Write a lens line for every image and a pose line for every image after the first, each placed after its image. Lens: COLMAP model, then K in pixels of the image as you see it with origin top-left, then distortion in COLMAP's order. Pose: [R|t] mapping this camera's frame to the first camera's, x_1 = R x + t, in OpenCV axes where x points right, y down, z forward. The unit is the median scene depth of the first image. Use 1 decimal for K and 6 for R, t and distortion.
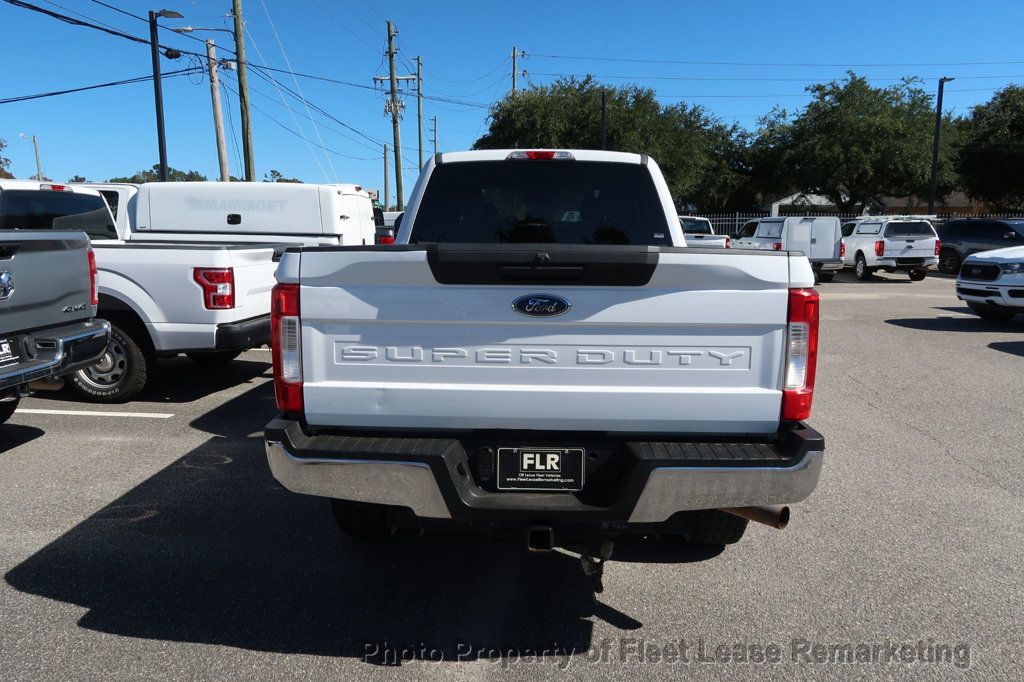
lens RADIAL K [[711.2, 0, 511.3], [0, 711.2, 338.5], [0, 0, 1]] dist [-0.001307, 0.008645]
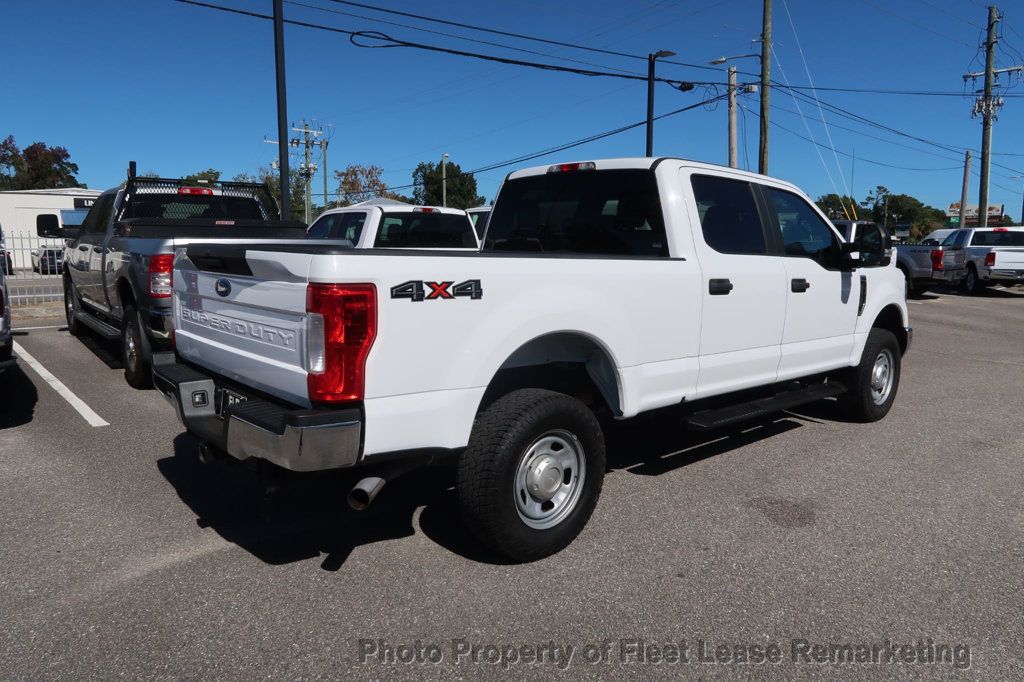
lens RADIAL K [[711.2, 0, 511.3], [0, 711.2, 338.5], [0, 0, 1]] dist [-0.001307, 0.008645]
pose [[0.710427, 0.108355, -0.695379, 0.115898], [-0.125479, 0.991747, 0.026341, -0.004302], [0.692494, 0.068542, 0.718160, 0.033346]]
